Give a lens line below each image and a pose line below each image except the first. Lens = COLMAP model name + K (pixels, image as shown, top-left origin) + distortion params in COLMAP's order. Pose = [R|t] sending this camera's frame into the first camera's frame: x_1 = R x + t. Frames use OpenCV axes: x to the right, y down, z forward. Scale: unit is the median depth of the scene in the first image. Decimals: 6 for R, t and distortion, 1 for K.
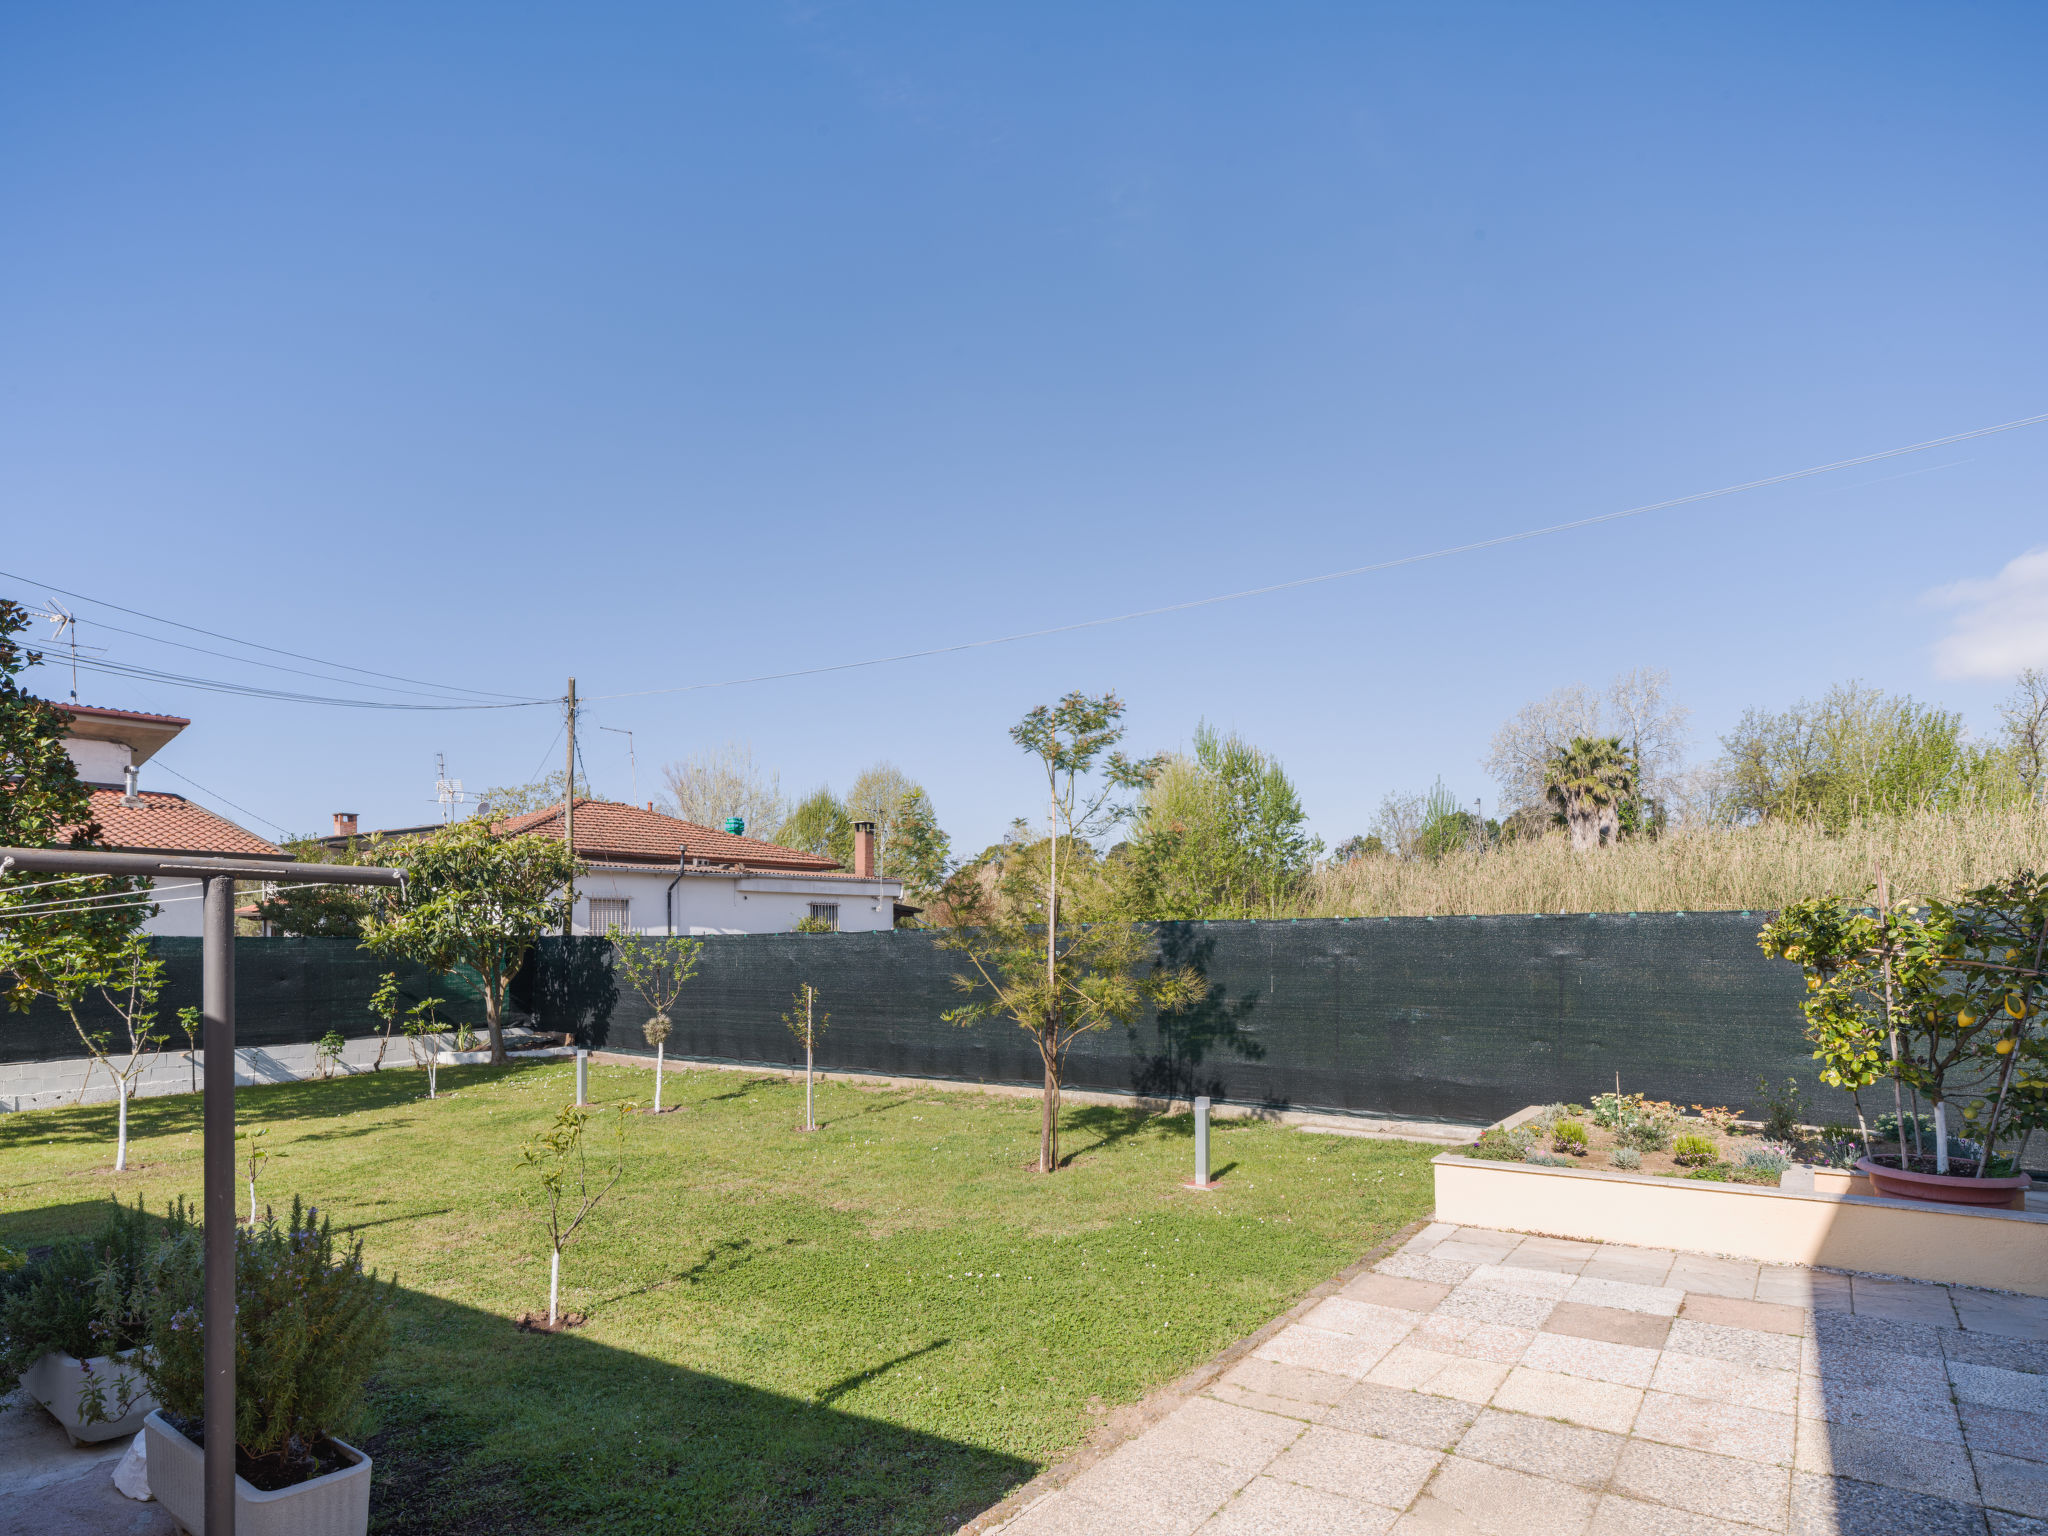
lens RADIAL K [[1106.3, 0, 1024.0], [0, 1106.3, 768.0], [0, 0, 1]] dist [0.000044, 0.000302]
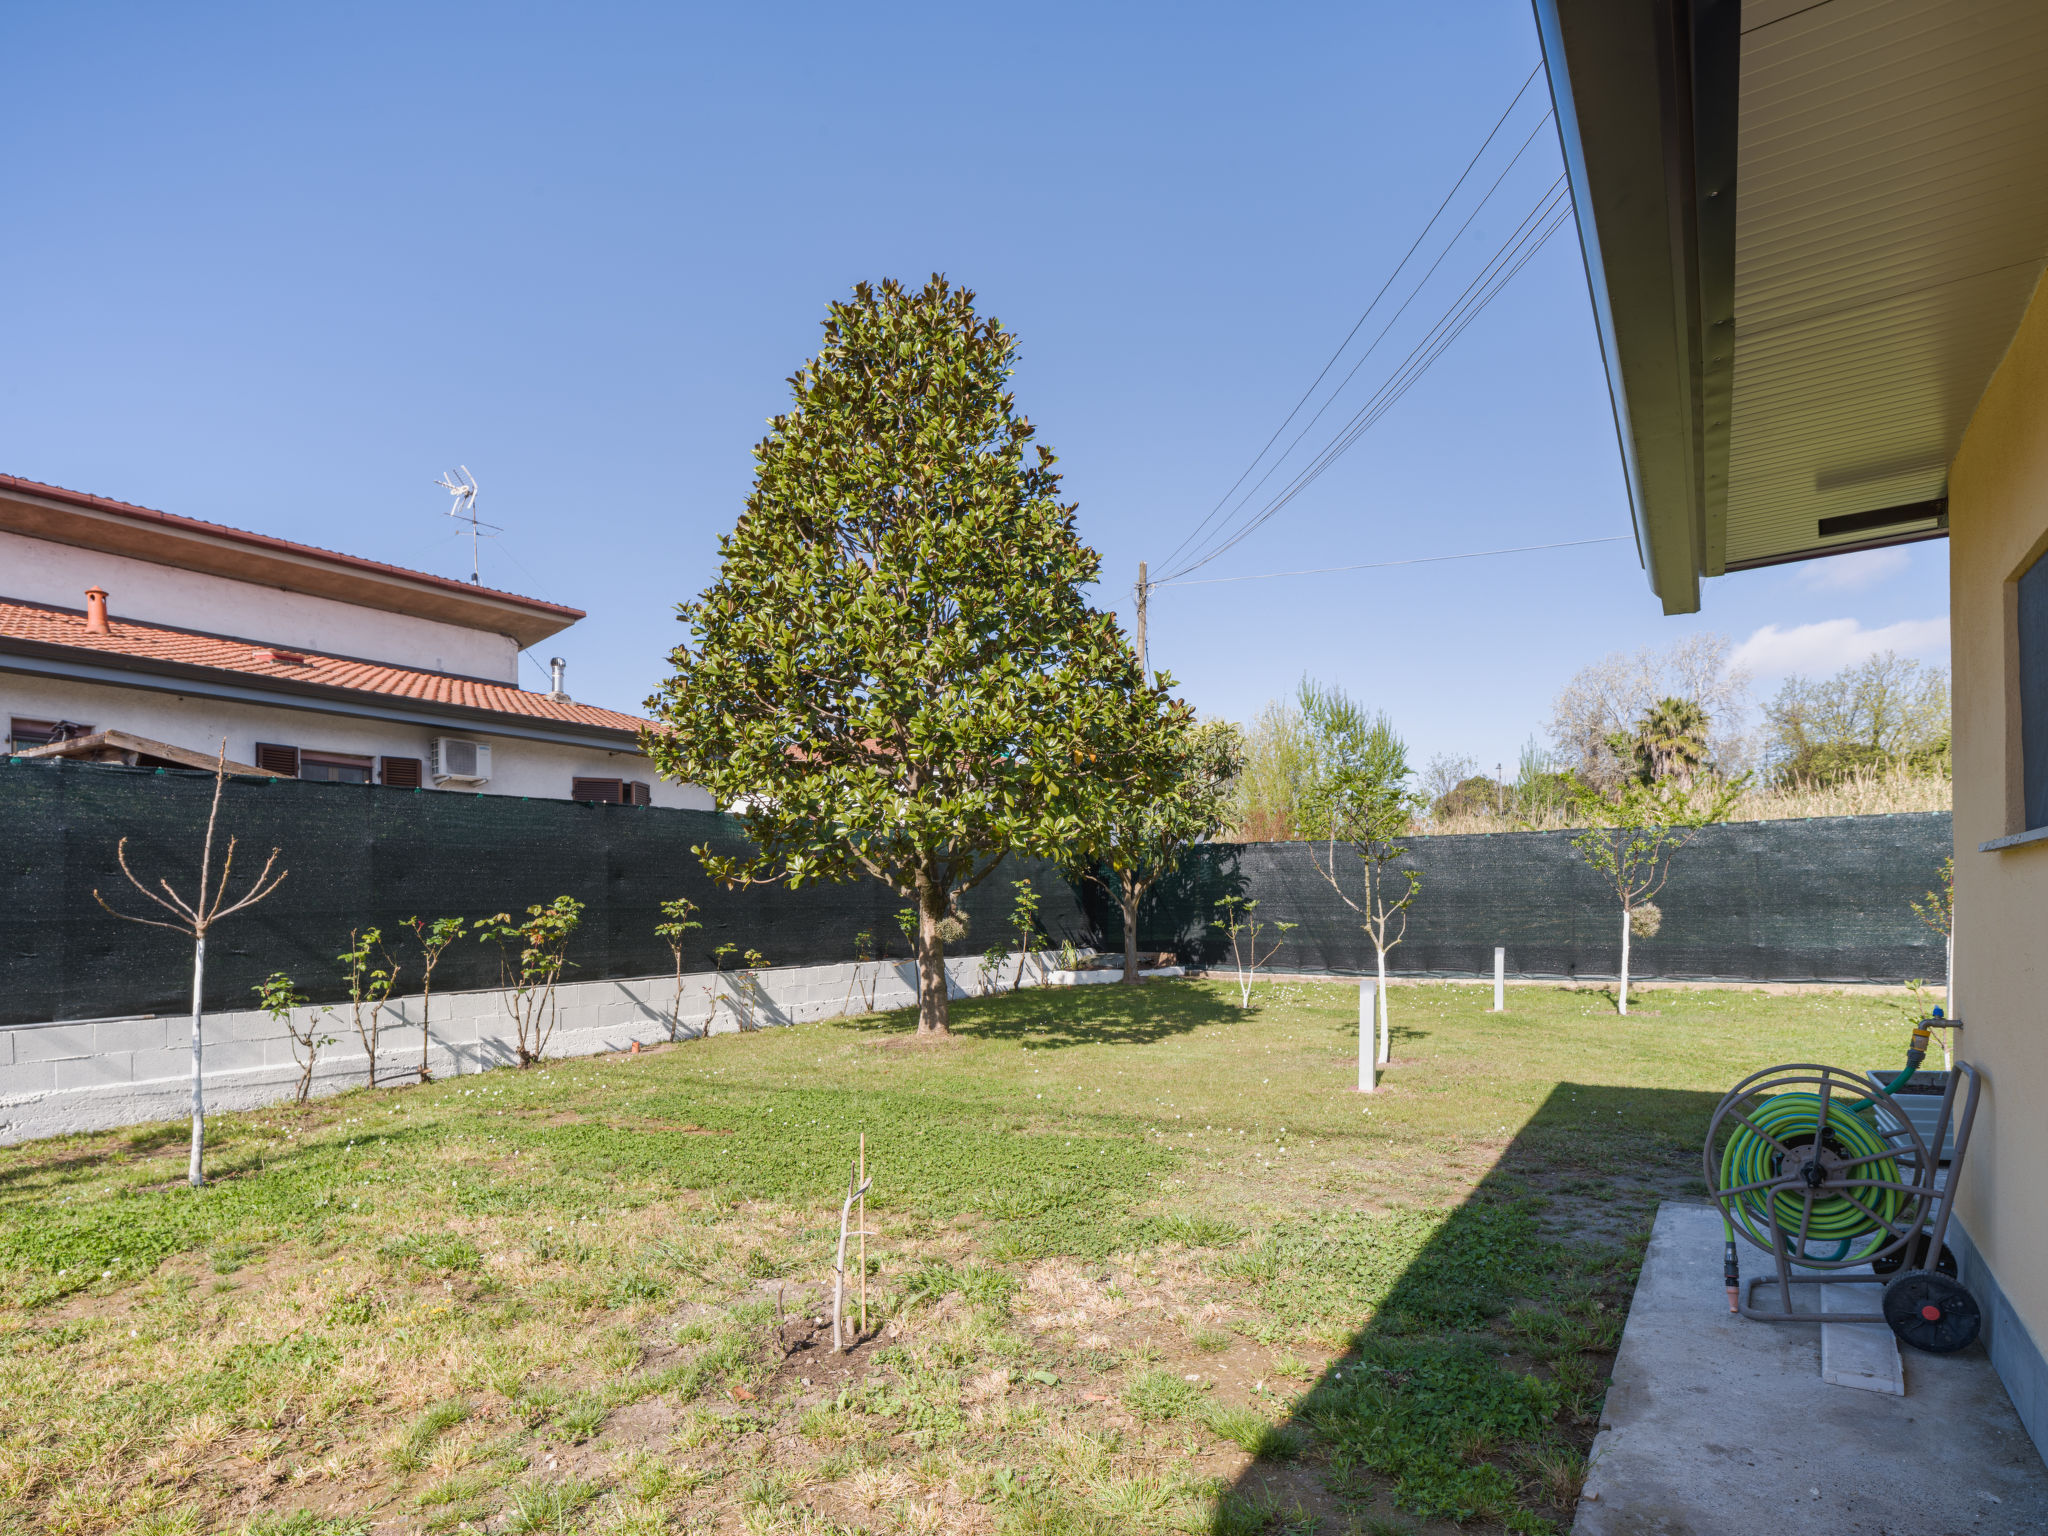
lens RADIAL K [[1106.3, 0, 1024.0], [0, 1106.3, 768.0], [0, 0, 1]] dist [0.000044, 0.000302]
pose [[0.997438, 0.013041, 0.070345, -0.158725], [-0.014977, 0.999522, 0.027060, 0.017824], [-0.069958, -0.028044, 0.997156, 0.029813]]
